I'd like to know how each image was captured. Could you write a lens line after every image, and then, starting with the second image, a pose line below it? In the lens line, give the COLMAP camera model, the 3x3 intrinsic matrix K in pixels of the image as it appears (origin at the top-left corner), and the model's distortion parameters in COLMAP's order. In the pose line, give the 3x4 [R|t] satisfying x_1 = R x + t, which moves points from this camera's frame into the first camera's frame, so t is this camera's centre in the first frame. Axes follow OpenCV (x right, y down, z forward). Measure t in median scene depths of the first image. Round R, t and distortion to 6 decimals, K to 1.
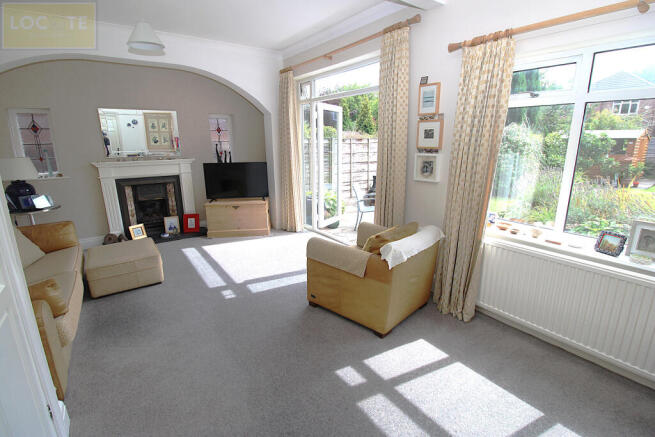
lens RADIAL K [[303.6, 0, 330.1], [0, 303.6, 215.8], [0, 0, 1]] dist [-0.002507, -0.008443]
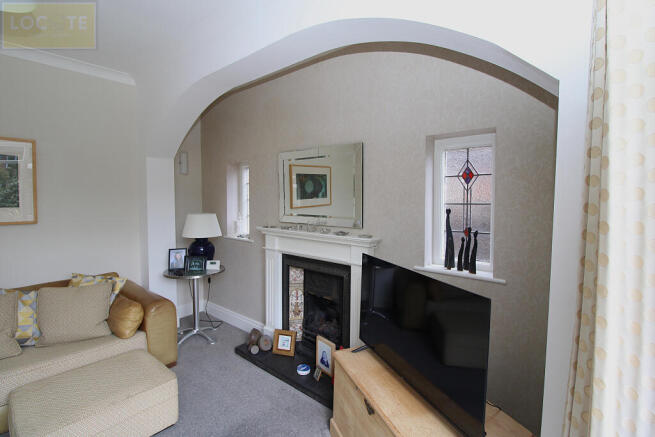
lens RADIAL K [[303.6, 0, 327.3], [0, 303.6, 216.0], [0, 0, 1]] dist [-0.002507, -0.008443]
pose [[0.239062, 0.062131, -0.969014, -0.044168], [-0.242739, 0.970089, 0.002315, -0.317947], [0.940174, 0.234664, 0.246993, 1.262301]]
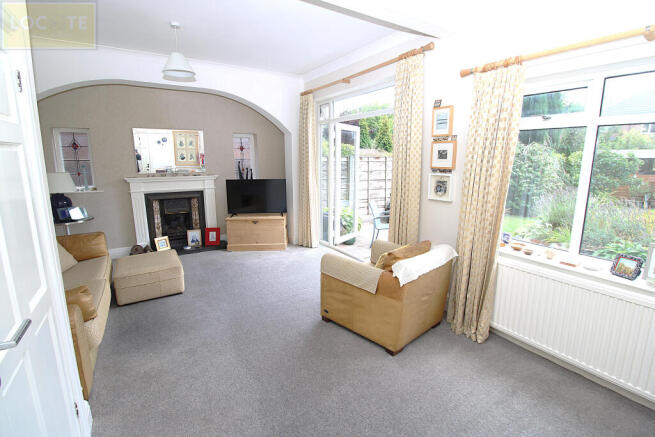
lens RADIAL K [[303.6, 0, 331.6], [0, 303.6, 214.8], [0, 0, 1]] dist [-0.002507, -0.008443]
pose [[0.998208, 0.018043, -0.057063, 0.012898], [-0.021231, 0.998219, -0.055758, -0.001481], [0.055955, 0.056869, 0.996812, -0.029504]]
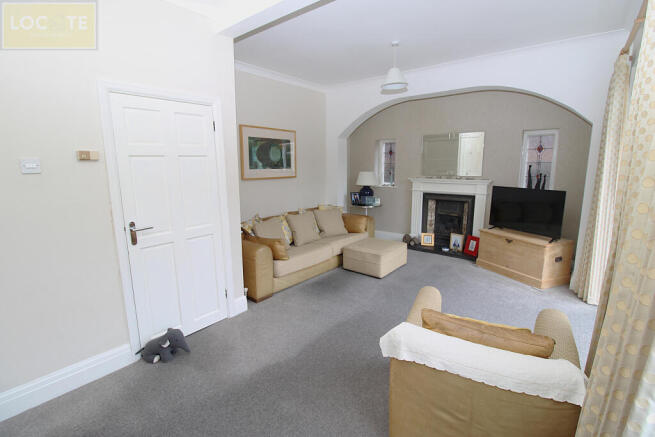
lens RADIAL K [[303.6, 0, 327.9], [0, 303.6, 216.4], [0, 0, 1]] dist [-0.002507, -0.008443]
pose [[0.246486, 0.175880, -0.953053, 0.522468], [-0.227003, 0.966516, 0.119655, -0.121310], [0.942186, 0.186852, 0.278158, 0.441182]]
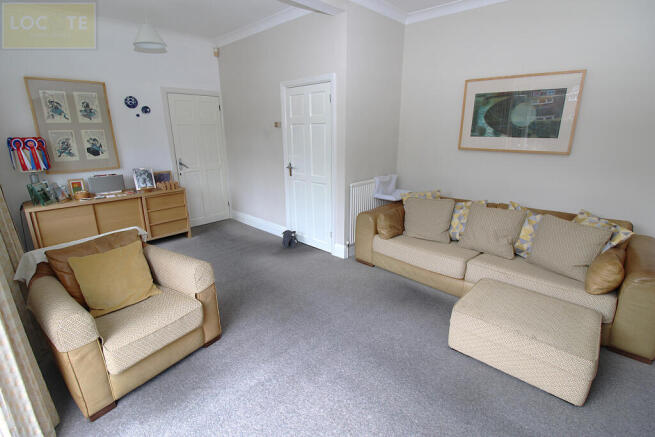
lens RADIAL K [[303.6, 0, 322.9], [0, 303.6, 214.4], [0, 0, 1]] dist [-0.002507, -0.008443]
pose [[-0.983936, 0.061483, -0.167601, -0.190228], [-0.030051, 0.868383, 0.494983, -0.364657], [0.175975, 0.492068, -0.852585, 1.430825]]
